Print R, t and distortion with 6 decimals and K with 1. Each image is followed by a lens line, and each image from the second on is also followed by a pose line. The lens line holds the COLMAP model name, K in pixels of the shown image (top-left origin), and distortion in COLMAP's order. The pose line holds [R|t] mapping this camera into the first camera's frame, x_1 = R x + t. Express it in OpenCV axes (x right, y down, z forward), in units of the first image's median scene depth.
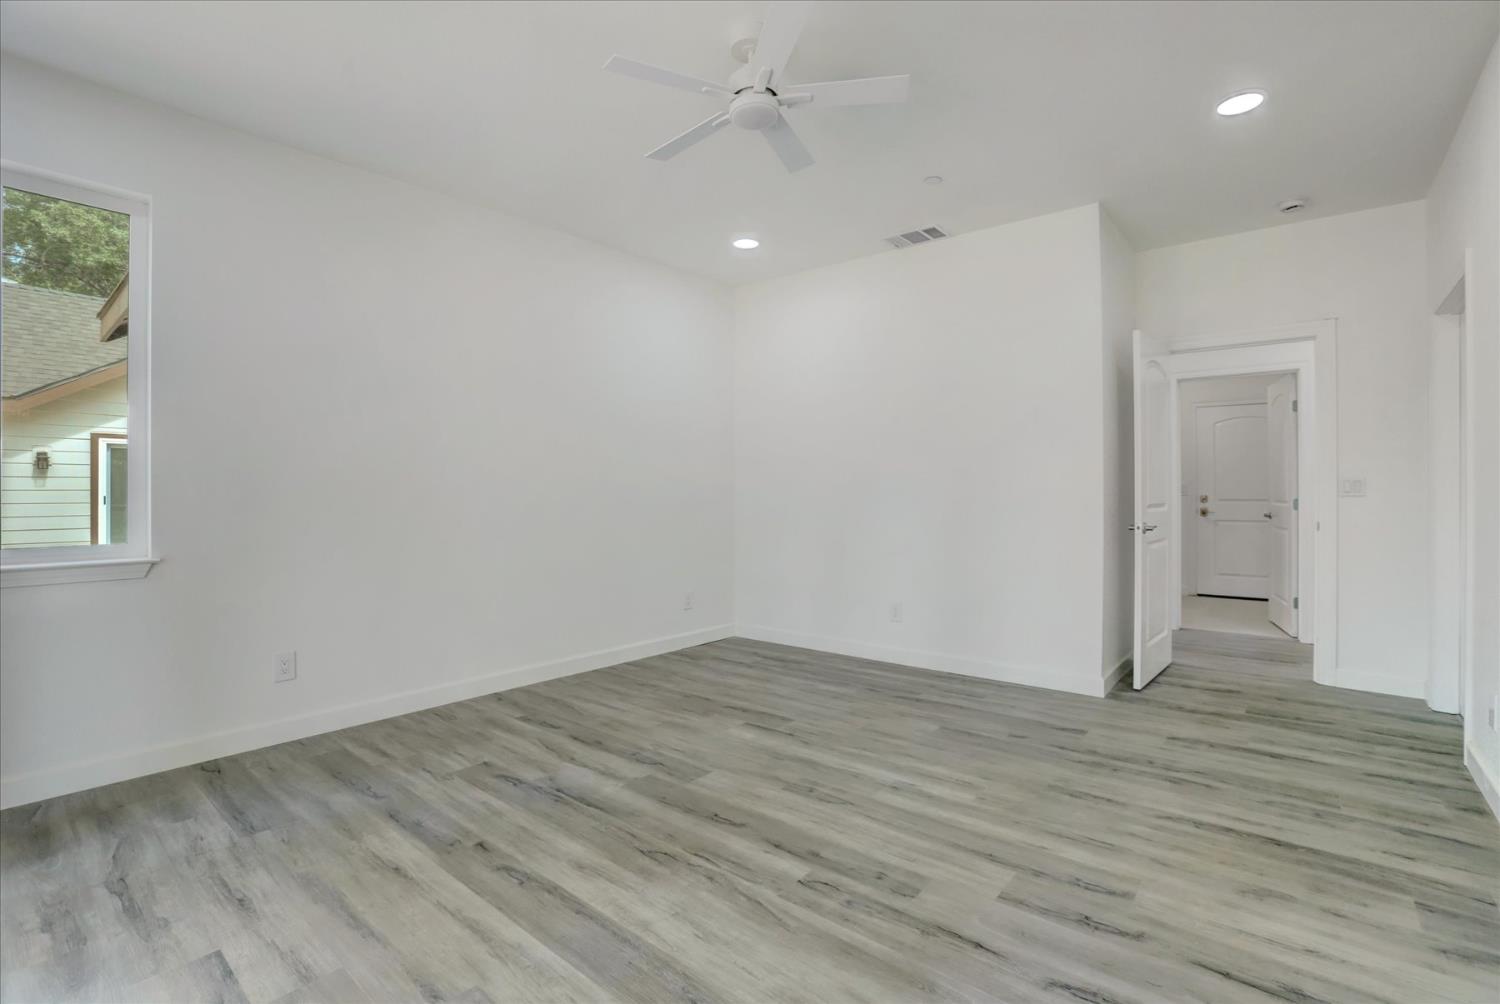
lens RADIAL K [[689.2, 0, 759.0], [0, 689.2, 495.9], [0, 0, 1]] dist [-0.075935, 0.029580]
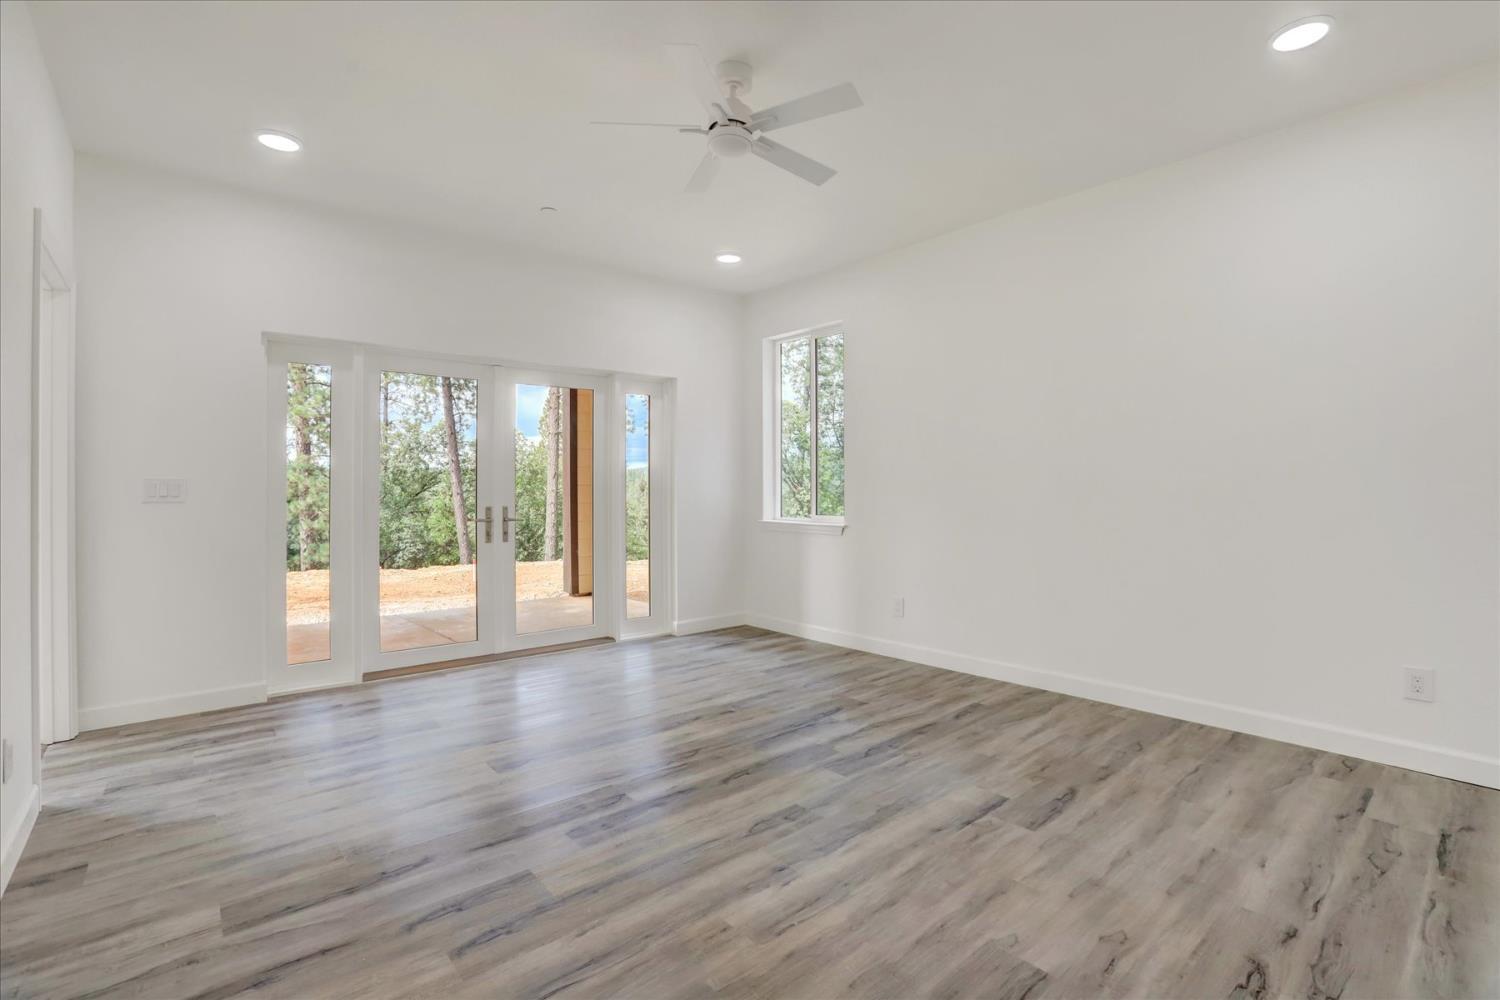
lens RADIAL K [[689.2, 0, 759.0], [0, 689.2, 493.9], [0, 0, 1]] dist [-0.075935, 0.029580]
pose [[-0.161308, 0.010476, -0.986849, 1.017911], [-0.002353, 0.999937, 0.011000, -0.011273], [0.986901, 0.004097, -0.161273, 1.156722]]
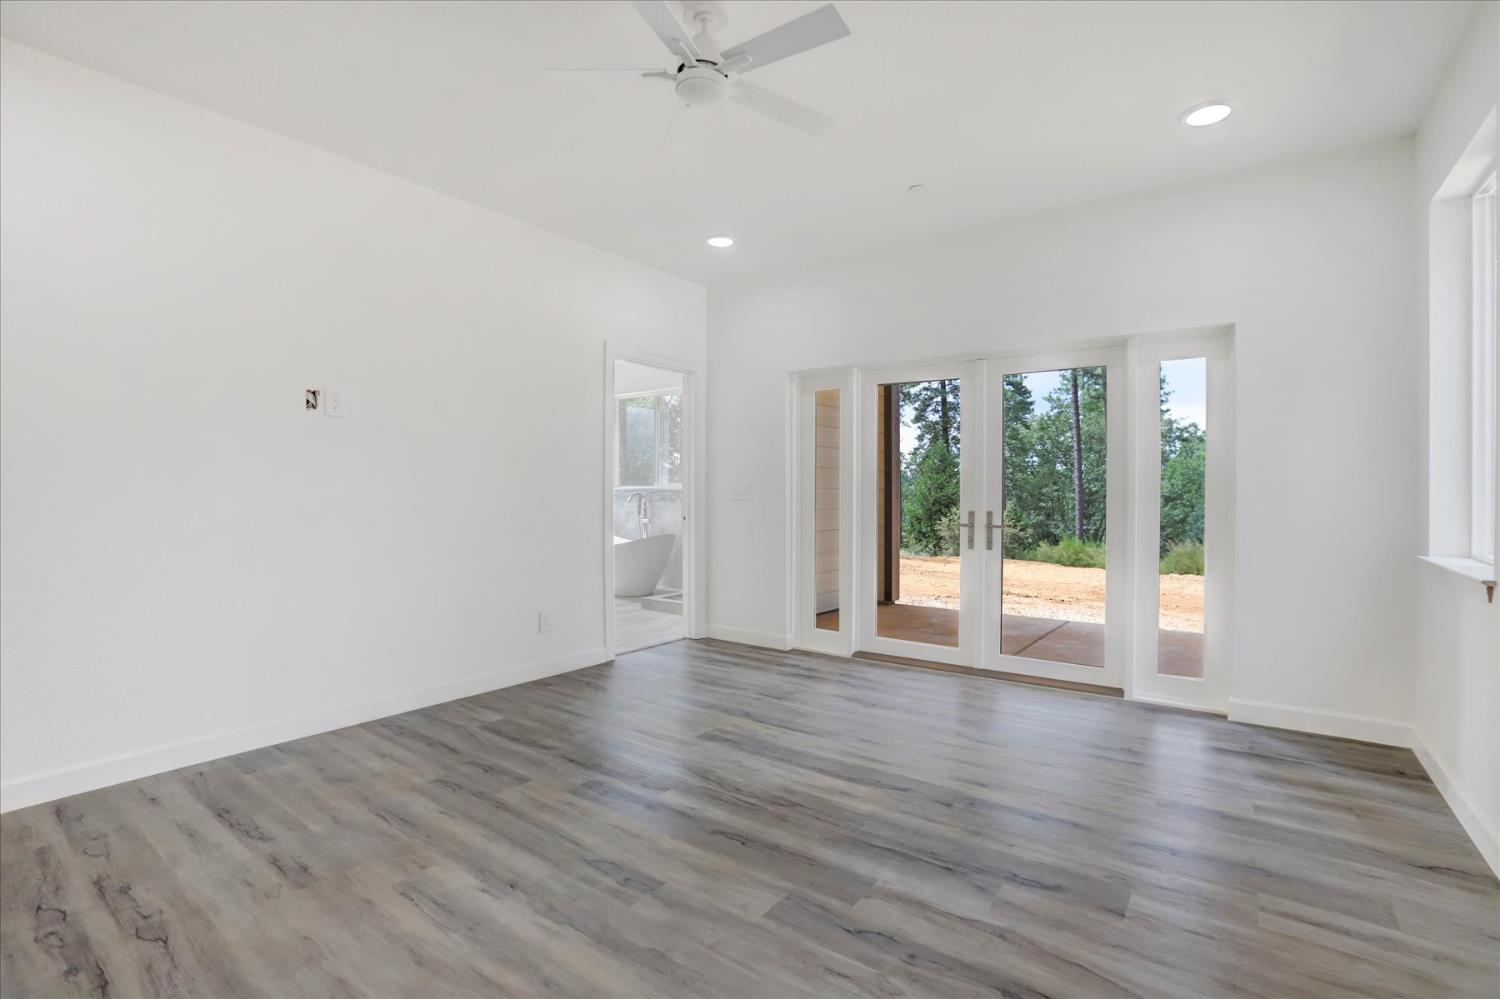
lens RADIAL K [[689.2, 0, 759.0], [0, 689.2, 493.4], [0, 0, 1]] dist [-0.075935, 0.029580]
pose [[-0.998351, -0.001349, -0.057393, -0.029925], [-0.001737, 0.999976, 0.006706, -0.009674], [0.057382, 0.006794, -0.998329, 1.843300]]
